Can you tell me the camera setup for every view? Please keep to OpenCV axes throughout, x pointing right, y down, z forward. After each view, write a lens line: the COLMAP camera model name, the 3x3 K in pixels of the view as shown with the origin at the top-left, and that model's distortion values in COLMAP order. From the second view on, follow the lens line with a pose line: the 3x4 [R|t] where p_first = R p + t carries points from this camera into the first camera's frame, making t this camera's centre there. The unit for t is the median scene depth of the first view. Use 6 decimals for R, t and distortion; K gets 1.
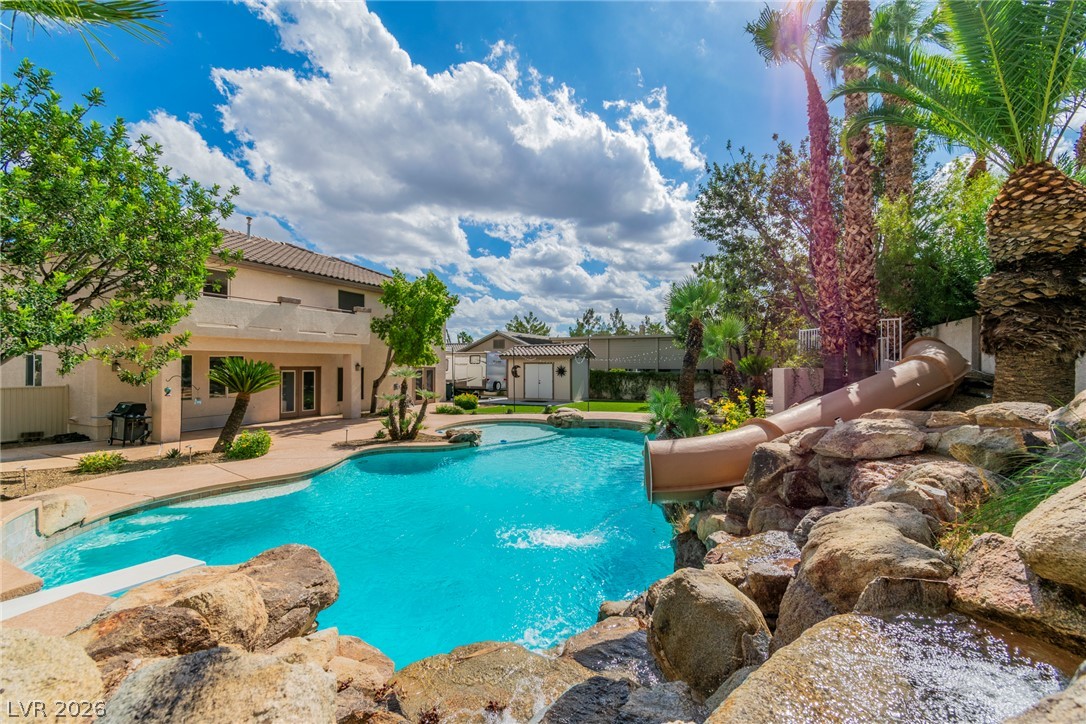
lens RADIAL K [[478.9, 0, 542.9], [0, 478.9, 360.3], [0, 0, 1]] dist [0.003822, -0.000927]
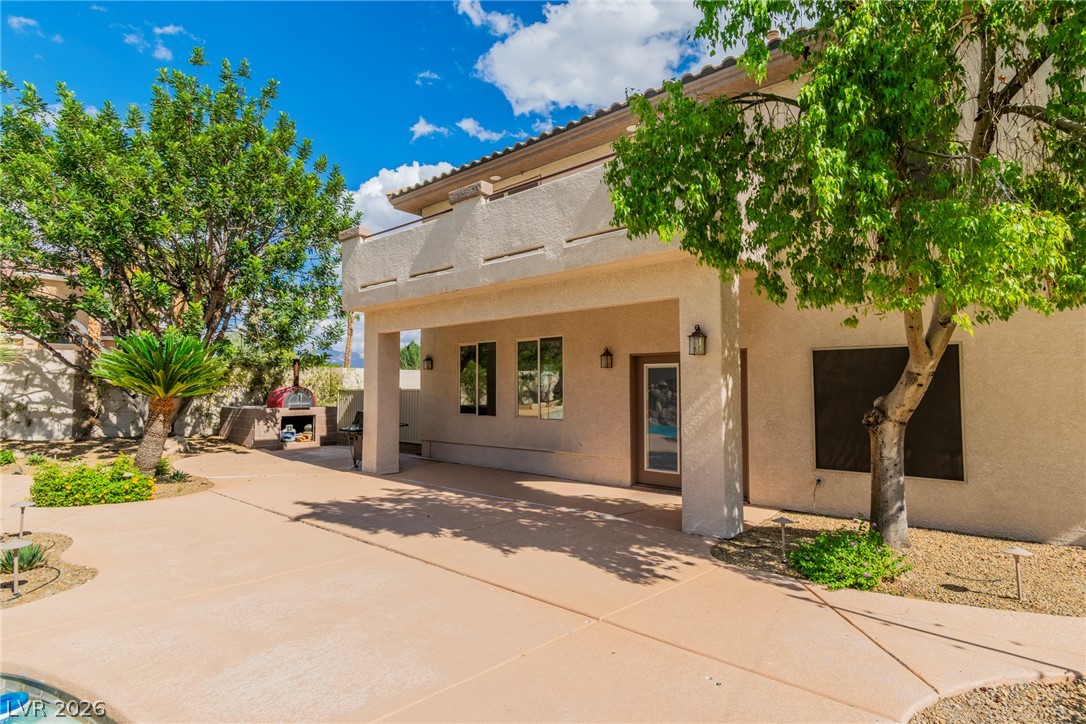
lens RADIAL K [[546.8, 0, 546.1], [0, 546.8, 364.2], [0, 0, 1]] dist [-0.002370, 0.000203]
pose [[-0.268309, -0.041326, -0.962446, -0.100356], [0.009793, 0.998911, -0.045622, 0.055047], [0.963283, -0.021666, -0.267612, 1.381460]]
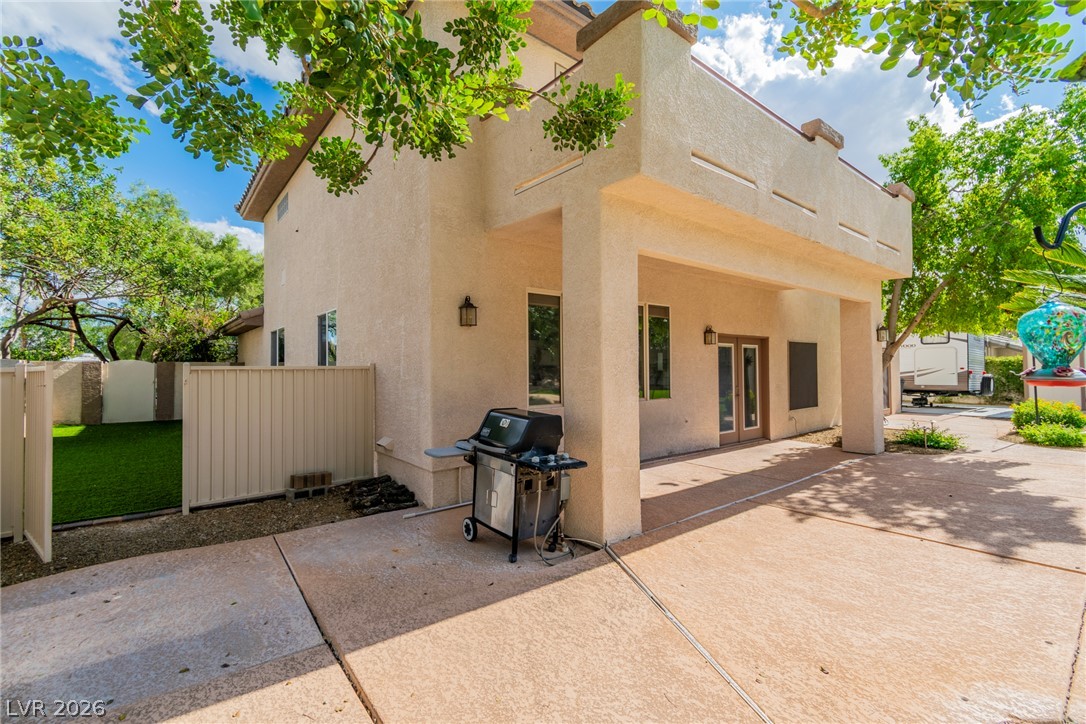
lens RADIAL K [[478.9, 0, 545.4], [0, 478.9, 364.4], [0, 0, 1]] dist [0.003822, -0.000927]
pose [[0.902098, -0.009354, -0.431429, -0.651783], [0.010825, 0.999941, 0.000955, 0.052633], [0.431394, -0.005532, 0.902146, 0.665506]]
